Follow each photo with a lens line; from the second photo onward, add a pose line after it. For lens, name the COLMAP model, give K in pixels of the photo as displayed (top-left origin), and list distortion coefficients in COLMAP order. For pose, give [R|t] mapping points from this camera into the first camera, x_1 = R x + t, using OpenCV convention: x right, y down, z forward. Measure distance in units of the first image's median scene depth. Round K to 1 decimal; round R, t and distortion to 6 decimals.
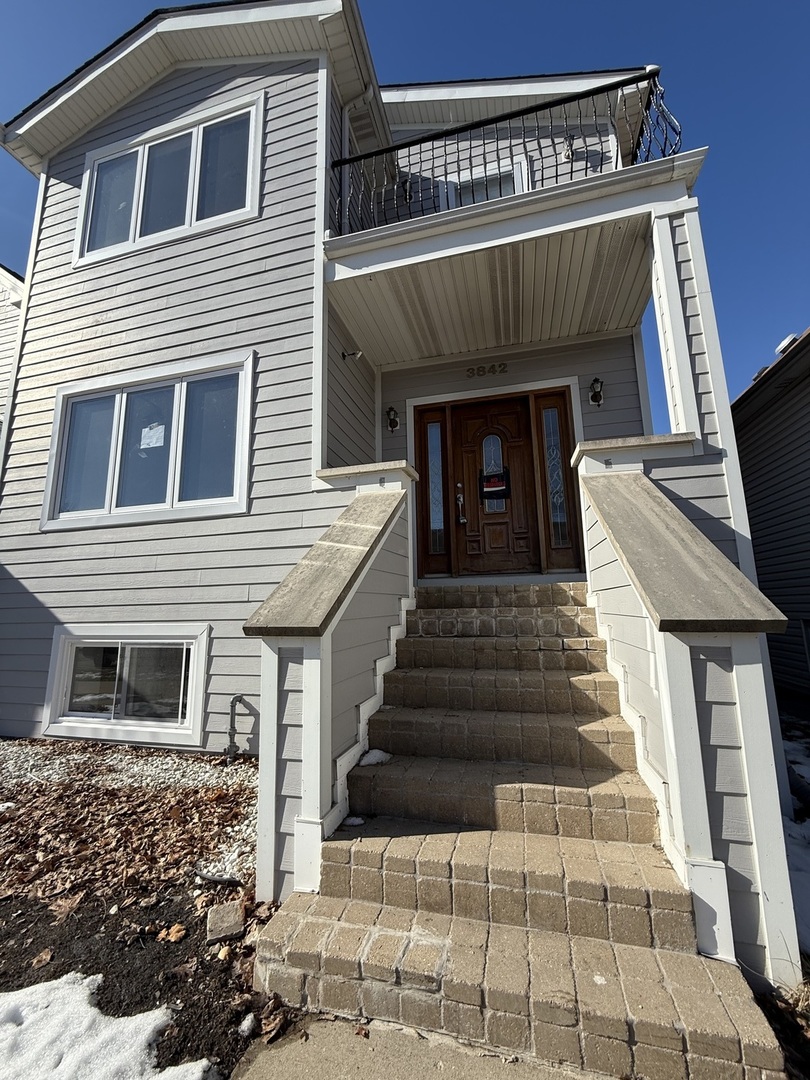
lens RADIAL K [[425.0, 0, 406.8], [0, 425.0, 532.4], [0, 0, 1]] dist [-0.001321, 0.000044]
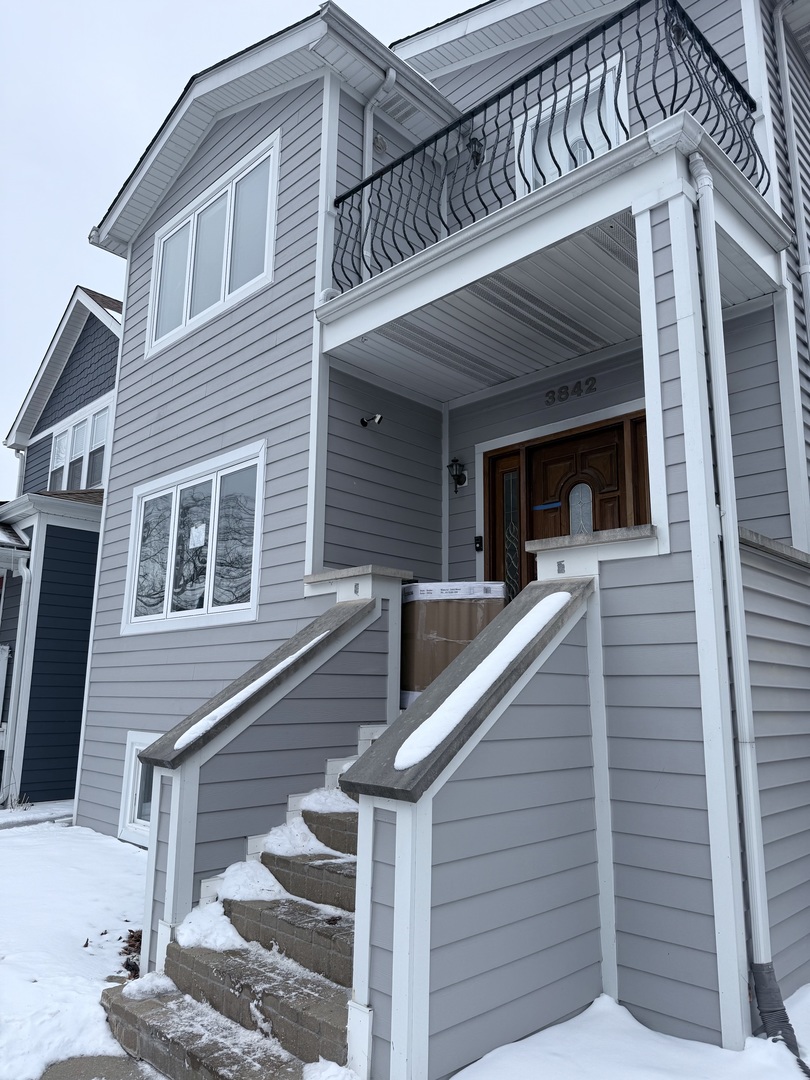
lens RADIAL K [[756.2, 0, 405.0], [0, 756.2, 540.0], [0, 0, 1]] dist [0.005799, 0.000929]
pose [[0.866263, -0.070415, -0.494601, 0.578820], [0.054127, 0.997418, -0.047200, -0.101451], [0.496648, 0.014117, 0.867837, -0.211537]]
